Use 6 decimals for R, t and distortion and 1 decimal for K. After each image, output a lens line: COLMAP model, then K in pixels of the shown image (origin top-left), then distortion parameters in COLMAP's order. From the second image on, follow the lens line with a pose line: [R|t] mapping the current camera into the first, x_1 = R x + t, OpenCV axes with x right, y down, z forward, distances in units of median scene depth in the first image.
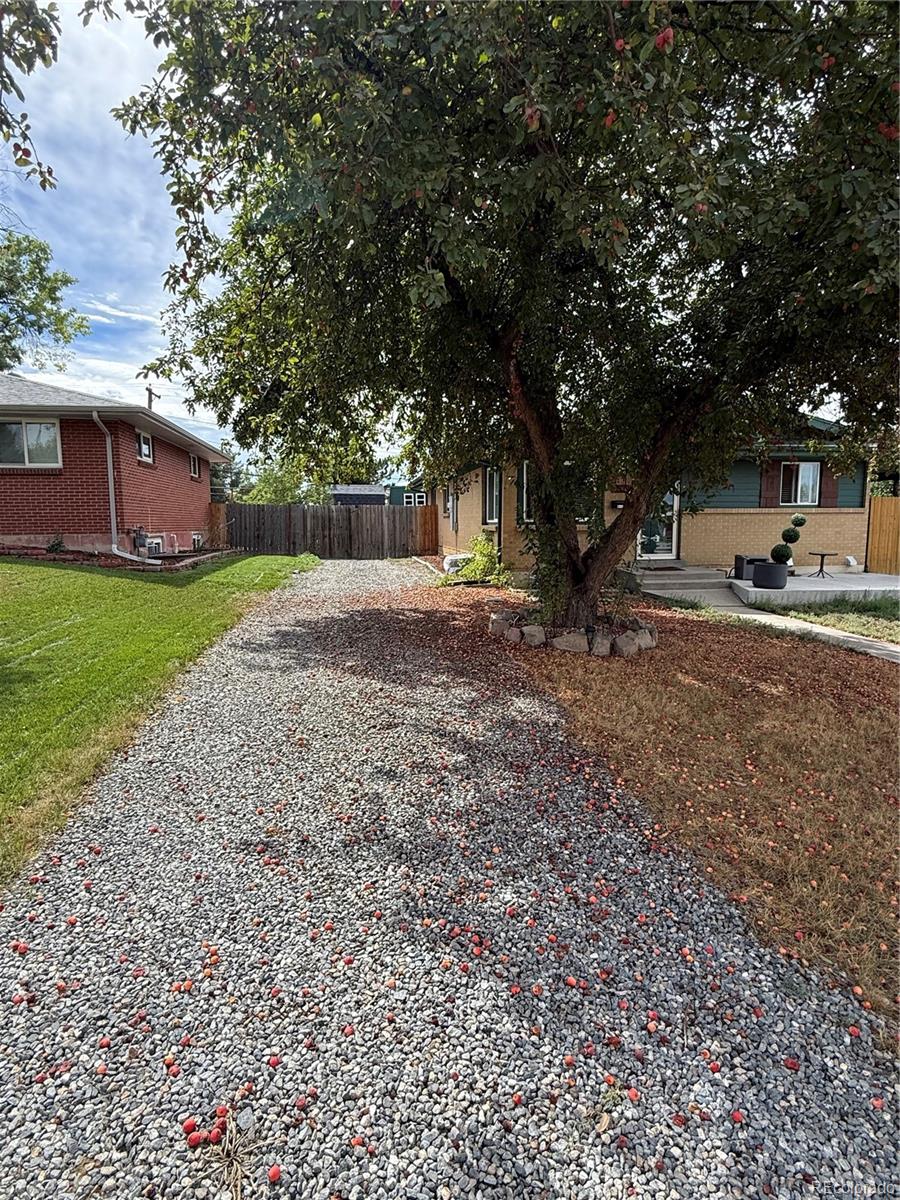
lens RADIAL K [[633.0, 0, 448.4], [0, 633.0, 597.3], [0, 0, 1]] dist [-0.002024, -0.000254]
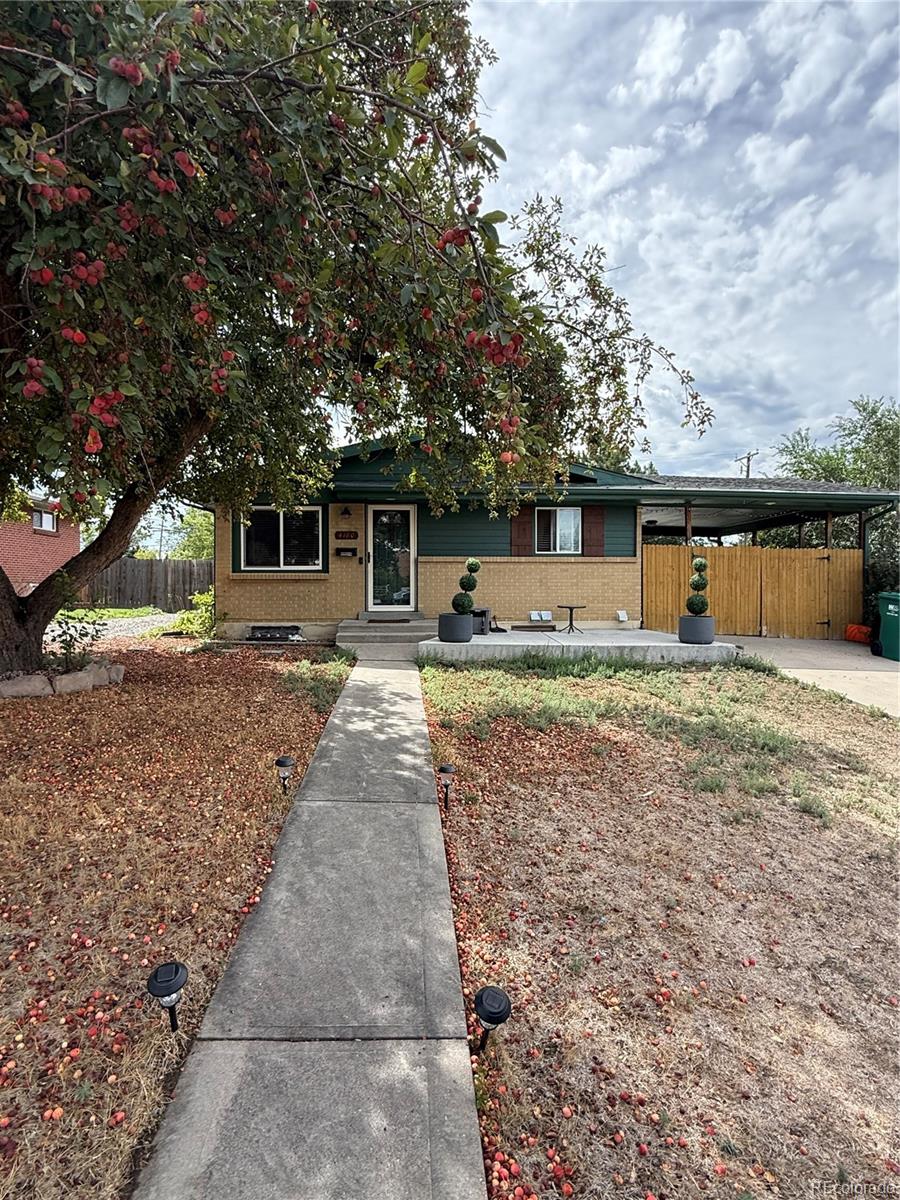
lens RADIAL K [[633.0, 0, 450.2], [0, 633.0, 597.1], [0, 0, 1]] dist [-0.002024, -0.000254]
pose [[0.995295, 0.006459, -0.096672, 0.487790], [-0.016223, 0.994799, -0.100557, 0.010327], [0.095520, 0.101652, 0.990224, 0.090292]]
